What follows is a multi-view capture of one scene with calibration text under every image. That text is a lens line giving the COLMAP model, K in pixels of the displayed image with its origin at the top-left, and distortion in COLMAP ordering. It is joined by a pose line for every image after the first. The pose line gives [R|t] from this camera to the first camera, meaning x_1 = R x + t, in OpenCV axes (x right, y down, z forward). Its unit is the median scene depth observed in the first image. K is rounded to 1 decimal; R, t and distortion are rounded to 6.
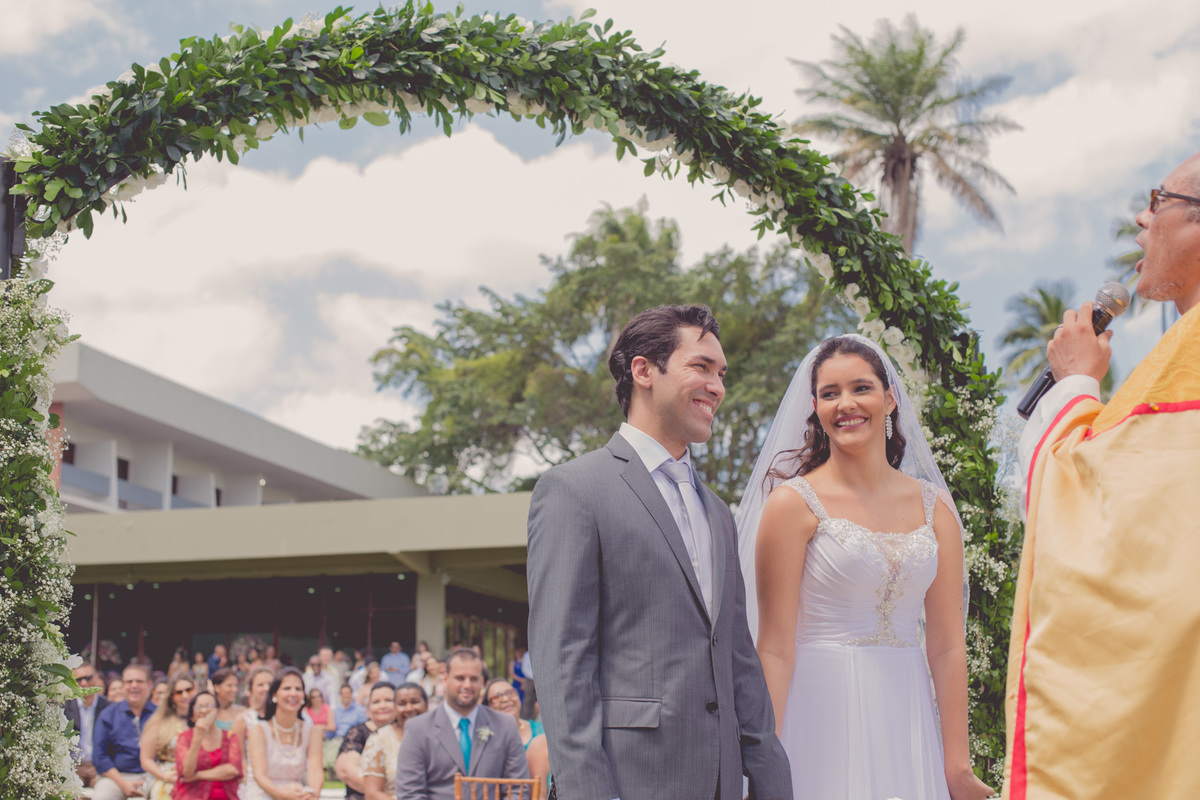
lens RADIAL K [[1830.1, 0, 601.8], [0, 1830.1, 376.2], [0, 0, 1]] dist [-0.211704, 0.762971]
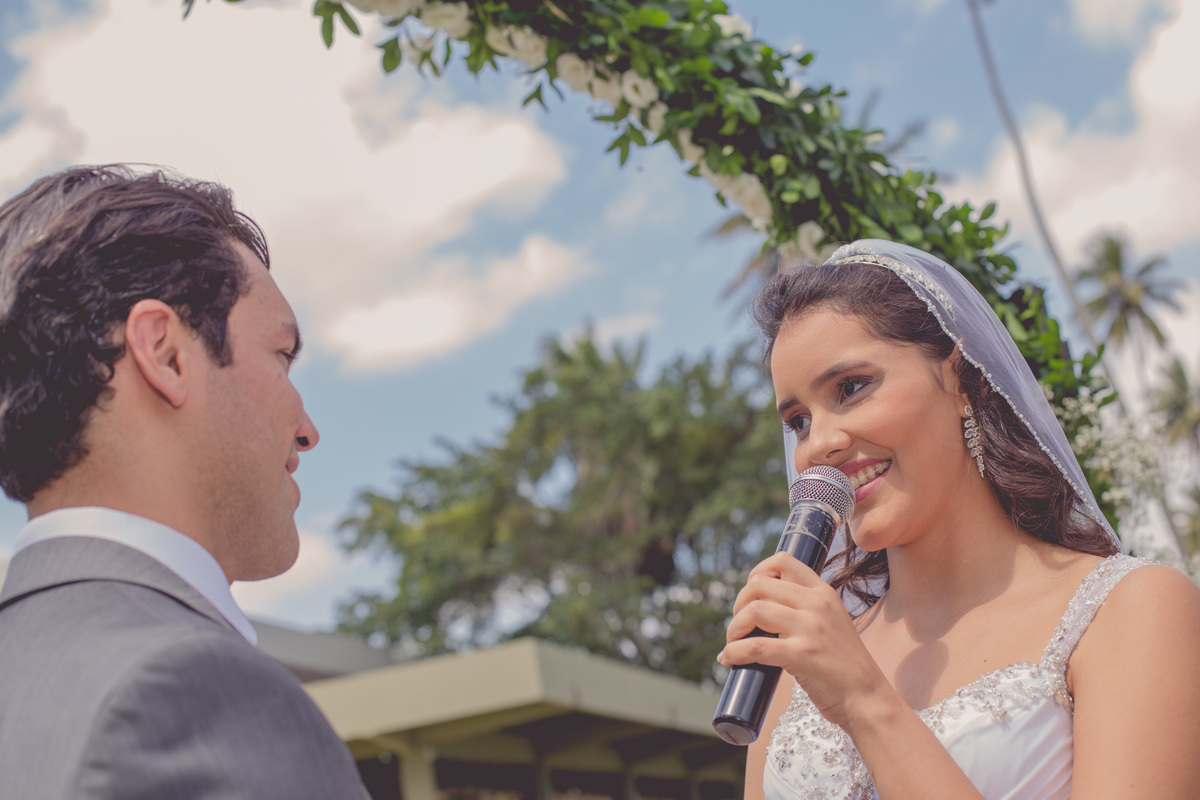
lens RADIAL K [[1830.1, 0, 601.8], [0, 1830.1, 376.2], [0, 0, 1]] dist [-0.211704, 0.762971]
pose [[0.987325, -0.157312, 0.021027, 0.057798], [0.158433, 0.984742, -0.071986, 0.023493], [-0.009382, 0.074405, 0.997184, 0.458219]]
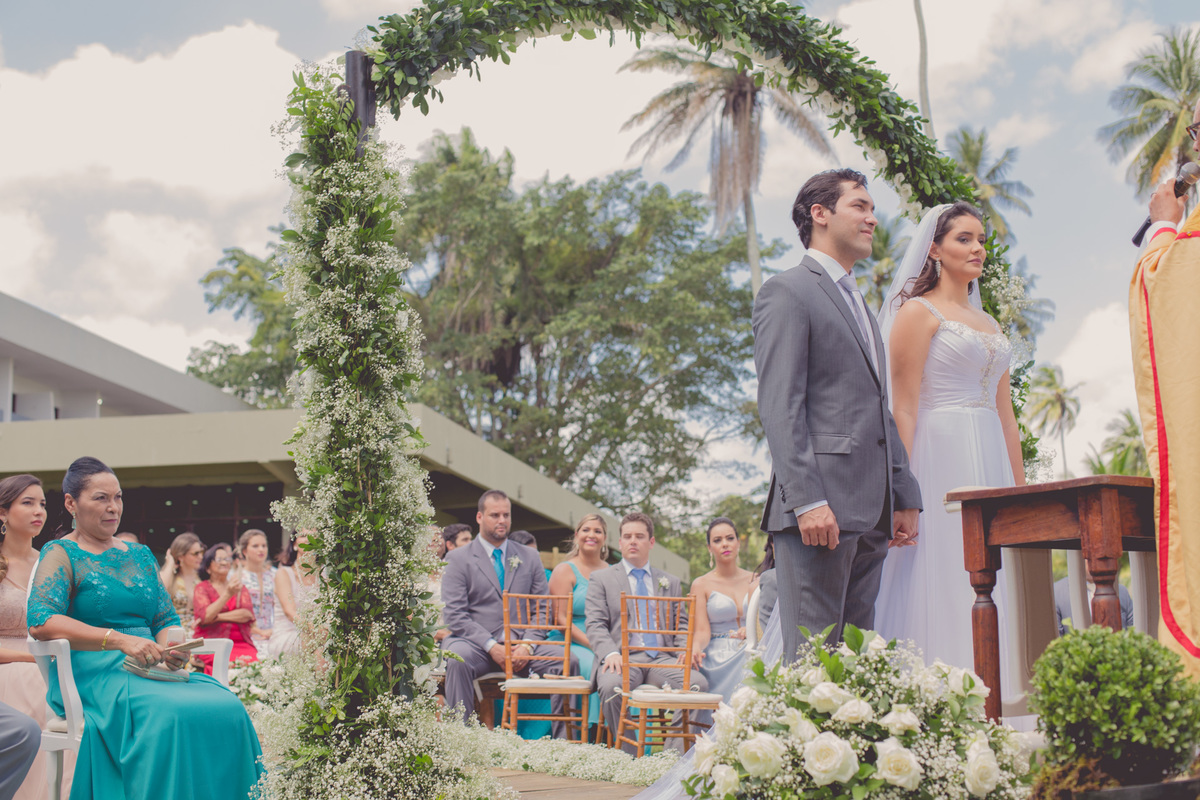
lens RADIAL K [[1857.2, 0, 597.8], [0, 1857.2, 365.6], [0, 0, 1]] dist [0.027091, 0.033907]
pose [[0.994335, 0.014079, 0.105352, -0.218212], [-0.017152, 0.999452, 0.028321, 0.053627], [-0.104895, -0.029968, 0.994032, -0.313729]]
